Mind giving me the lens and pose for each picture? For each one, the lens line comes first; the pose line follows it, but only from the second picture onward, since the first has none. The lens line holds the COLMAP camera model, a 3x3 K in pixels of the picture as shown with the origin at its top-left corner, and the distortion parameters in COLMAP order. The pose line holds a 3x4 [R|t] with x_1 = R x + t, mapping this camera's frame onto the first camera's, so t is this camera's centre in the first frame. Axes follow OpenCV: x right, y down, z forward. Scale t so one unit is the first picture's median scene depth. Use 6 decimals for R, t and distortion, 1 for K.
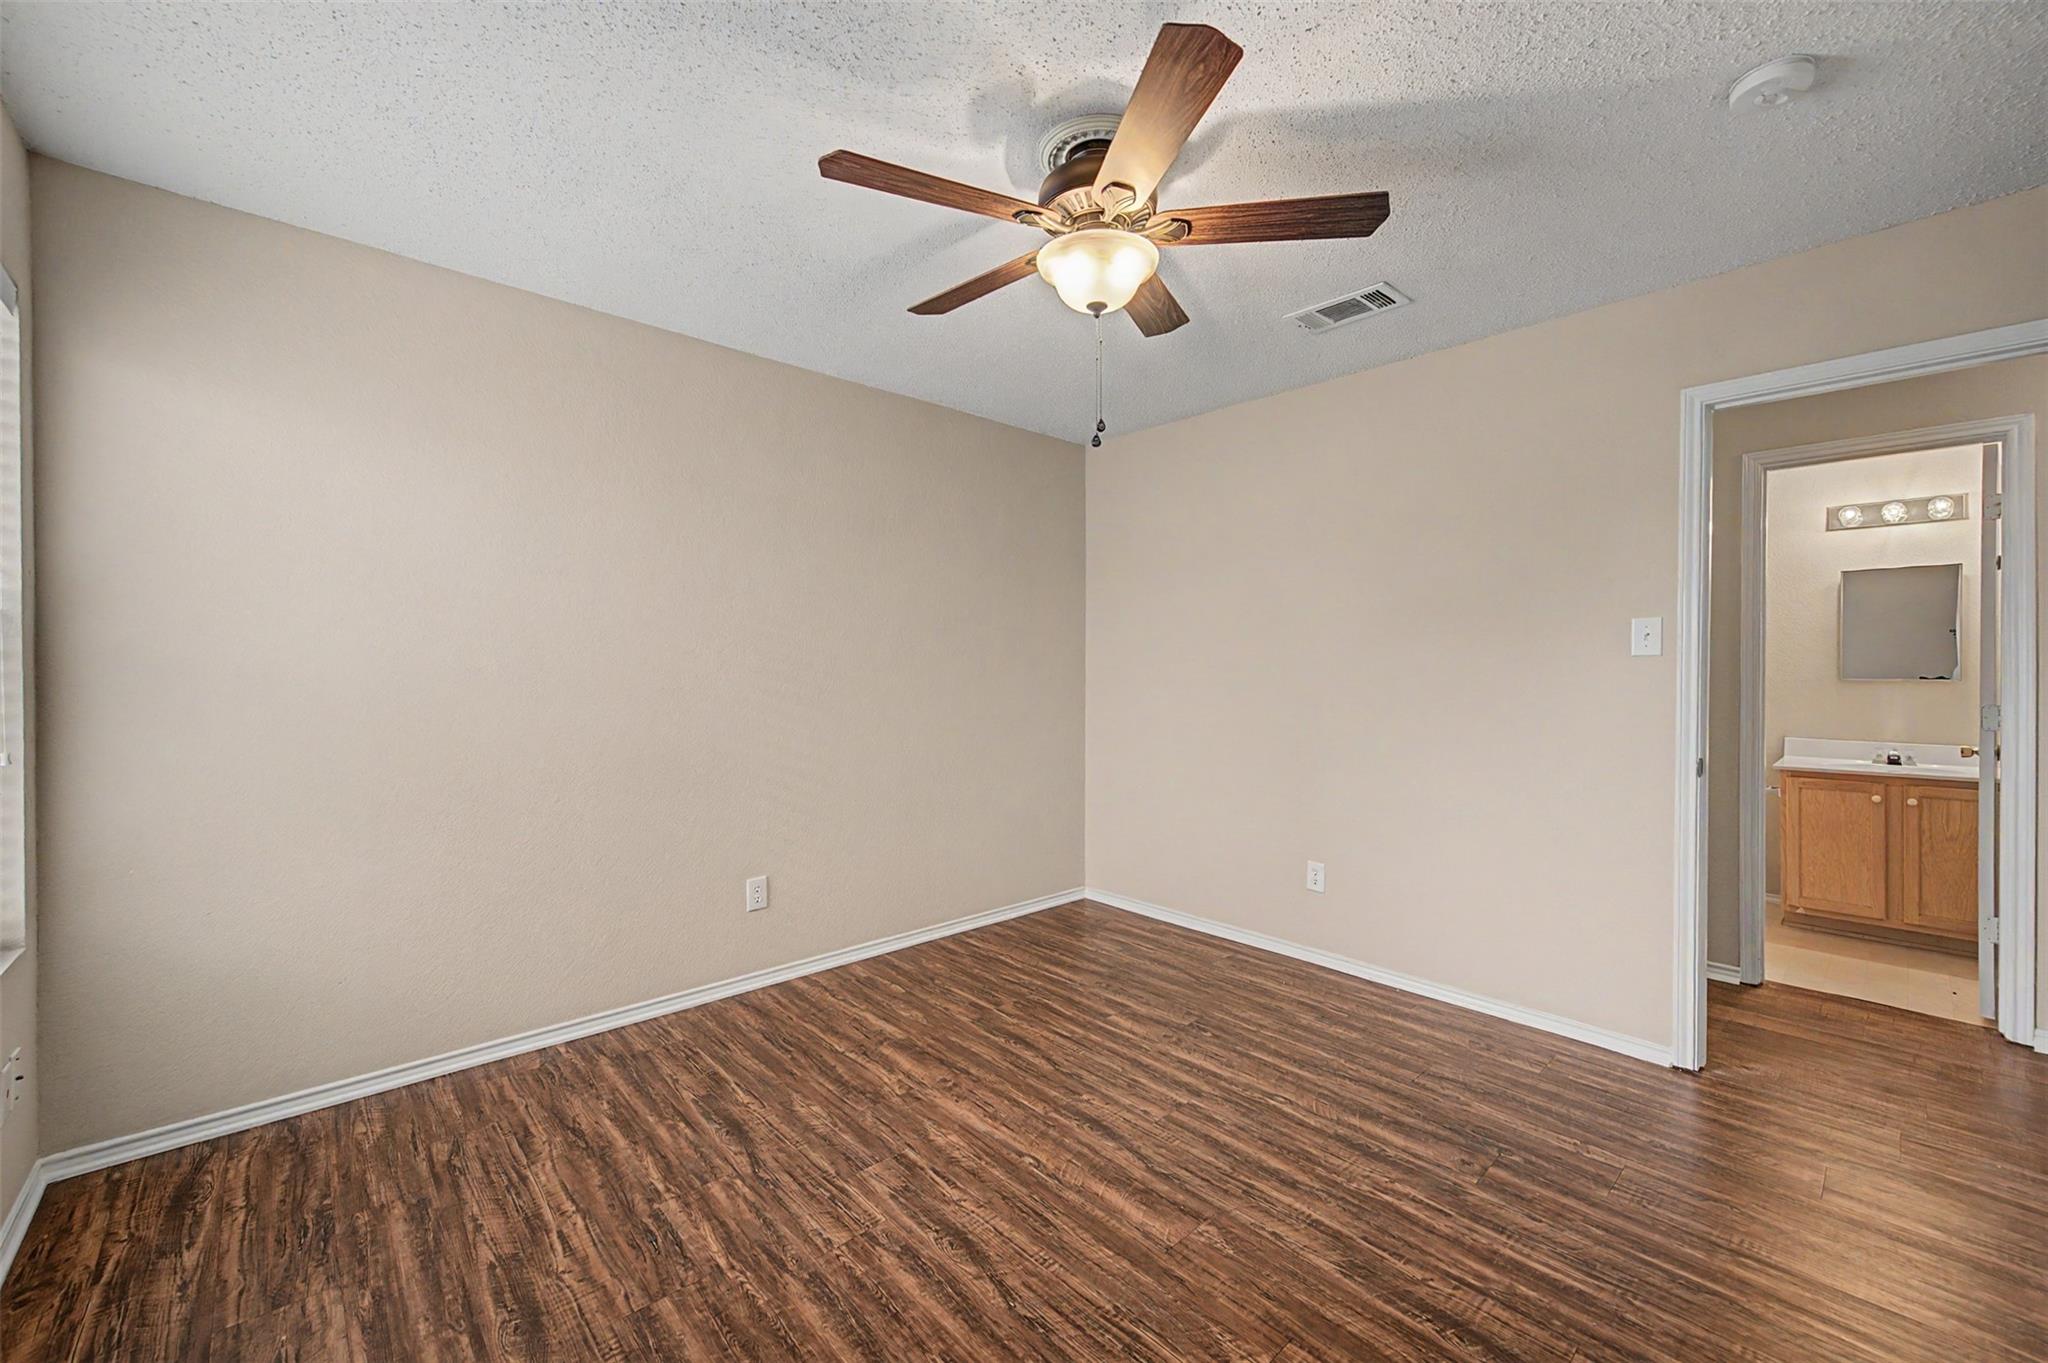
lens RADIAL K [[807.7, 0, 1084.3], [0, 807.7, 675.3], [0, 0, 1]] dist [0.003630, -0.000290]
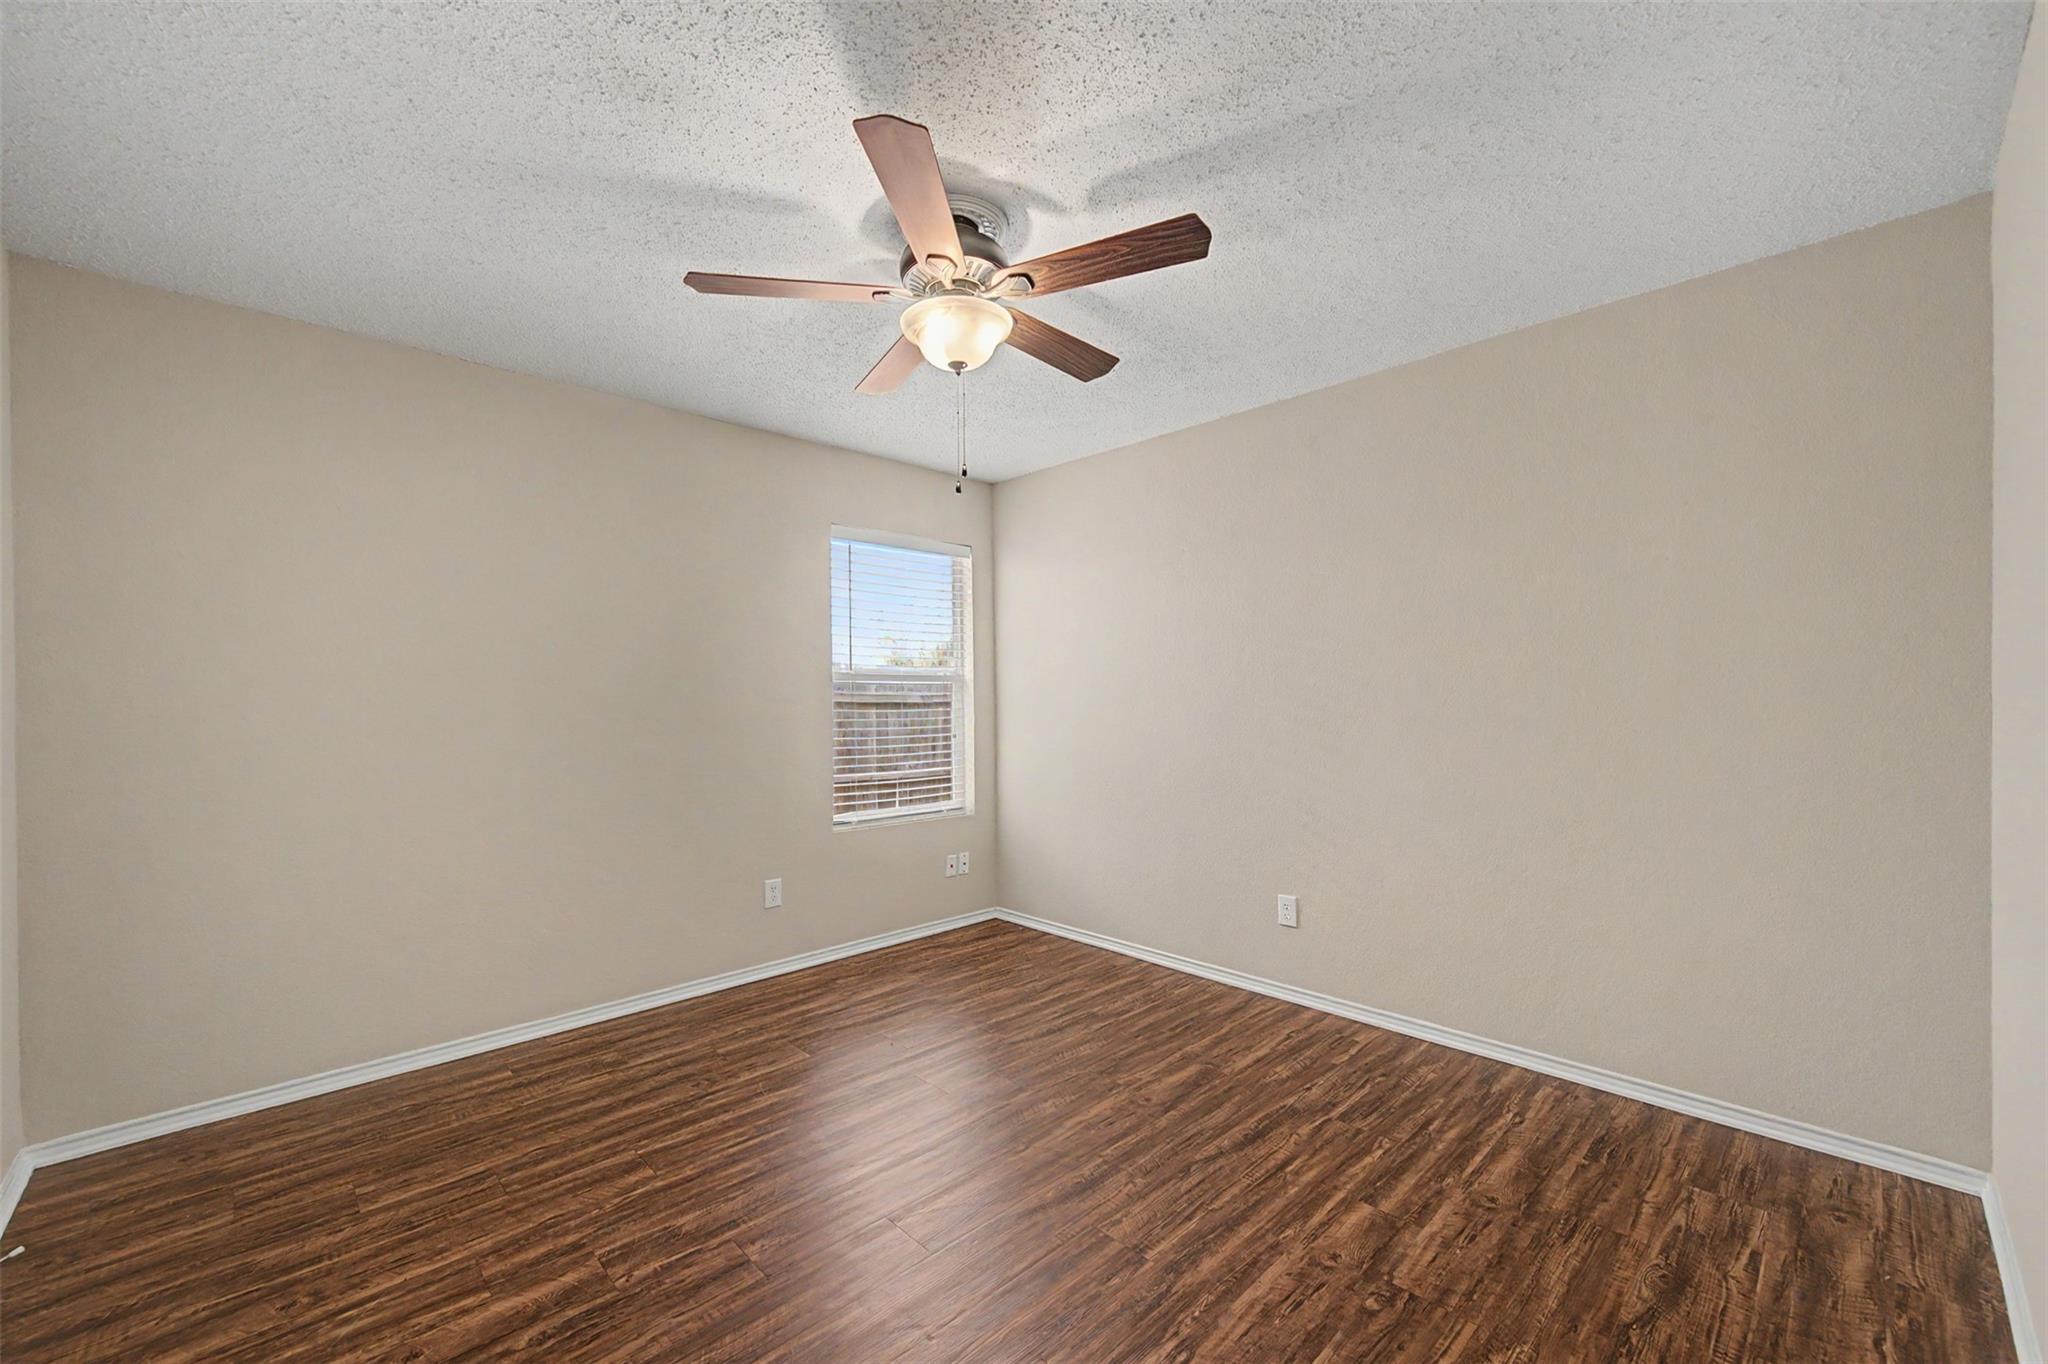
lens RADIAL K [[807.7, 0, 1016.9], [0, 807.7, 687.4], [0, 0, 1]] dist [0.003630, -0.000290]
pose [[-0.006435, -0.015067, -0.999866, 0.755262], [-0.002657, 0.999883, -0.015050, -0.015286], [0.999976, 0.002559, -0.006474, 0.711269]]
